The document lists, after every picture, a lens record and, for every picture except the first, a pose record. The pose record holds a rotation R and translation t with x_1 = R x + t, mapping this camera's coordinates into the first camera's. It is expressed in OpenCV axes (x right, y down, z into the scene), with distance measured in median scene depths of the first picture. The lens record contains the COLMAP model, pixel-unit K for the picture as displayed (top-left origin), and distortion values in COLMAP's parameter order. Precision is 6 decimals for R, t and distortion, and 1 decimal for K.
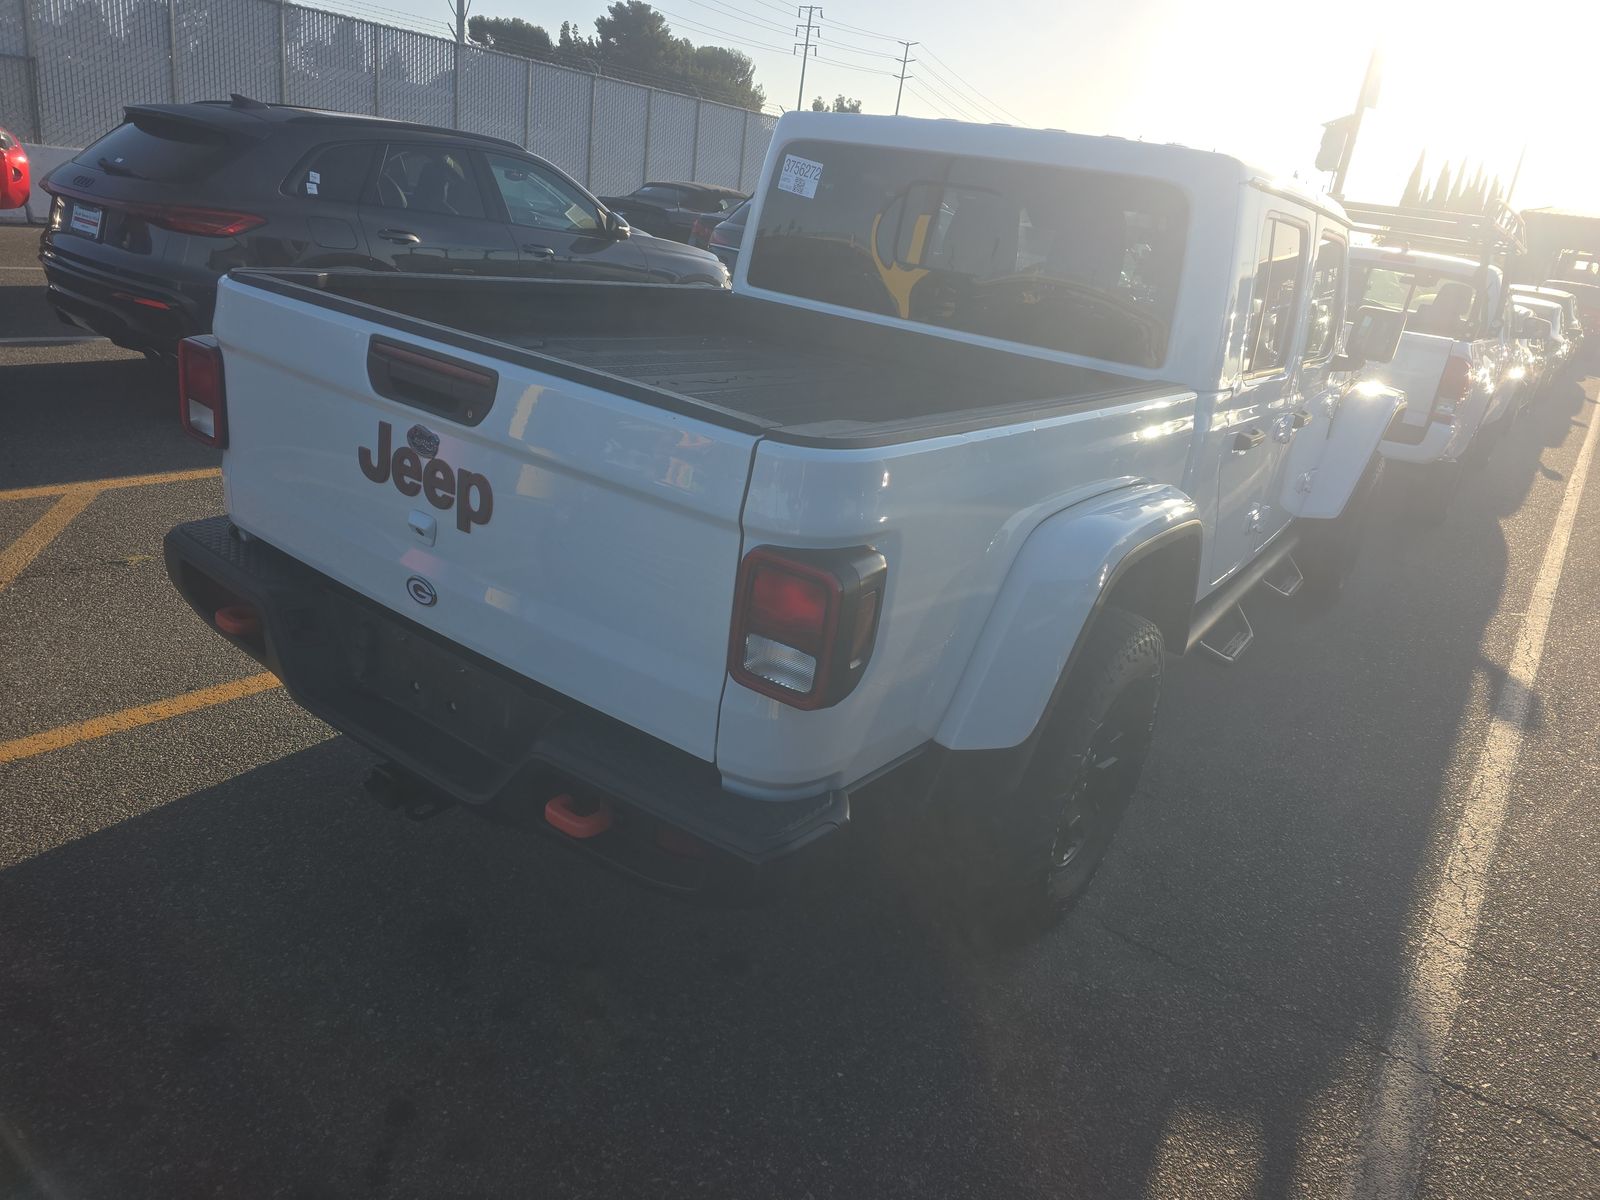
lens RADIAL K [[1085.5, 0, 796.2], [0, 1085.5, 598.7], [0, 0, 1]] dist [0.060009, -0.050955]
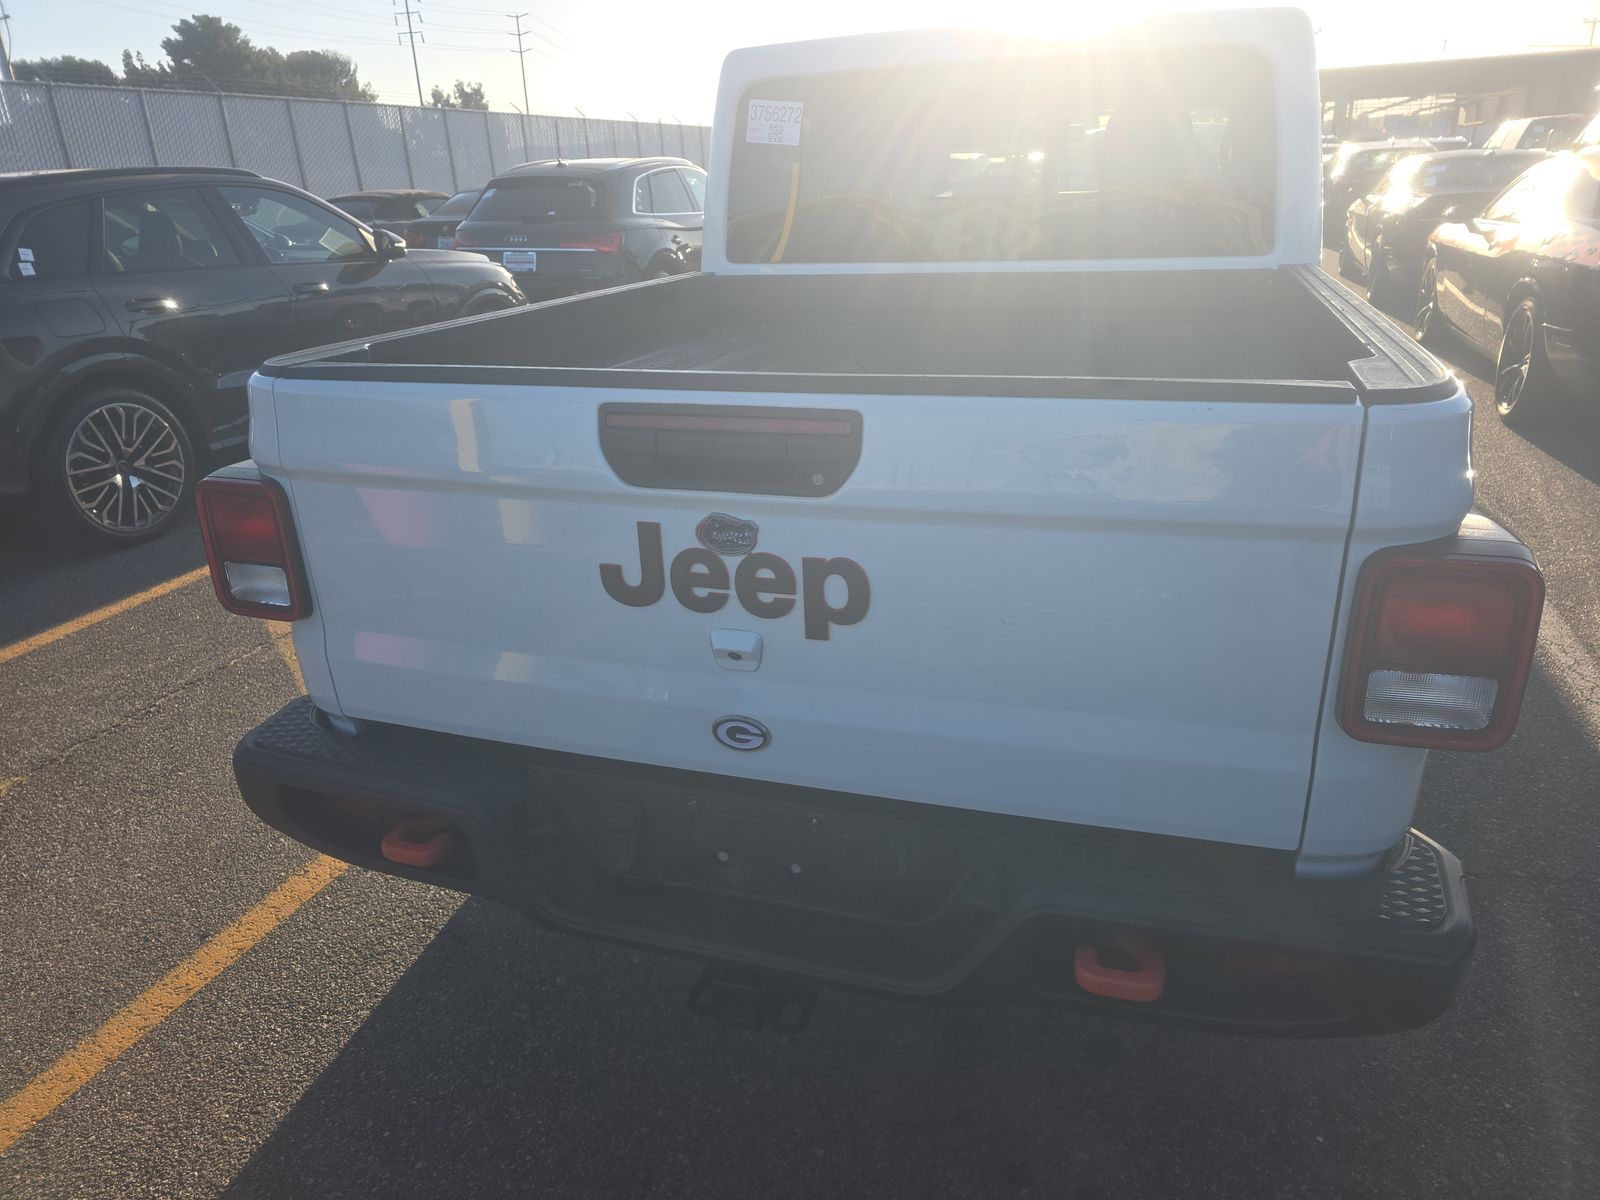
lens RADIAL K [[1085.5, 0, 800.9], [0, 1085.5, 594.0], [0, 0, 1]] dist [0.060009, -0.050955]
pose [[0.940115, -0.264975, 0.214413, -0.257969], [0.259712, 0.964237, 0.052887, -0.073842], [-0.220758, 0.005966, 0.975310, 0.170337]]
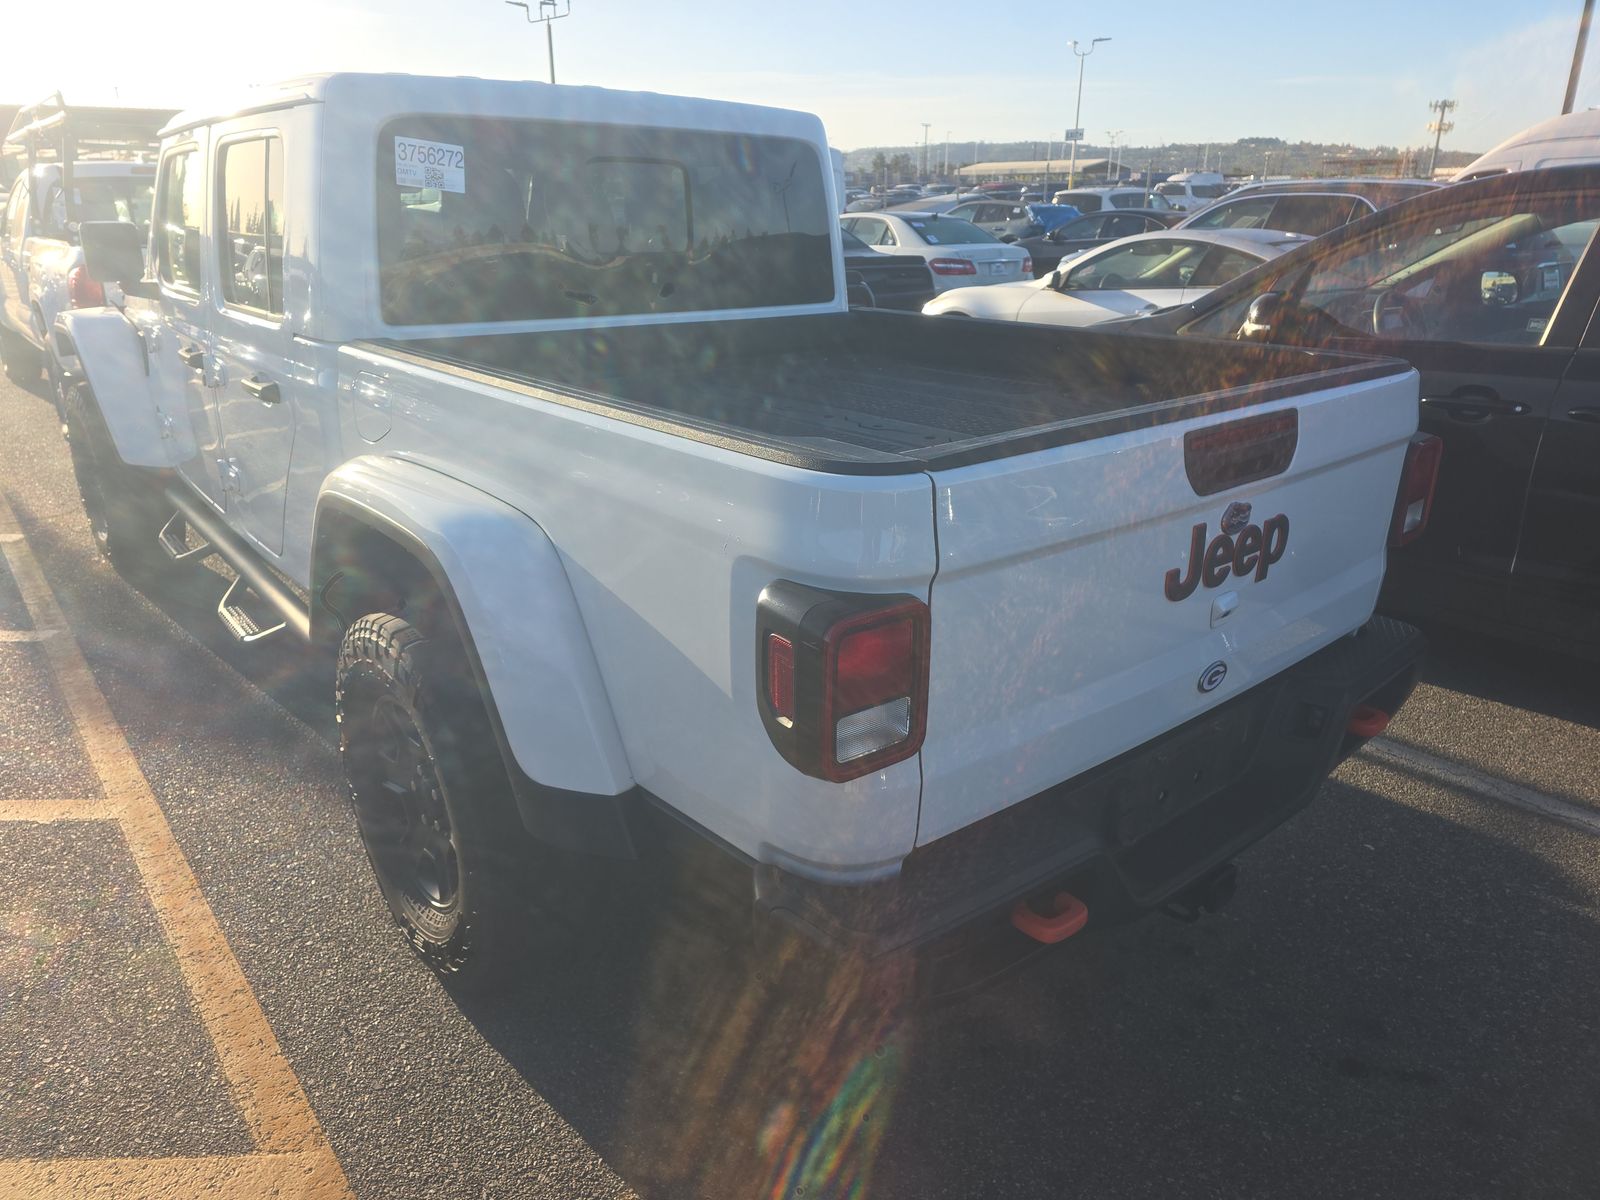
lens RADIAL K [[1085.5, 0, 801.4], [0, 1085.5, 607.9], [0, 0, 1]] dist [0.060009, -0.050955]
pose [[0.217710, -0.453822, 0.864088, -0.705268], [0.355491, 0.861381, 0.362833, -0.306023], [-0.908971, 0.228183, 0.348861, 0.578966]]
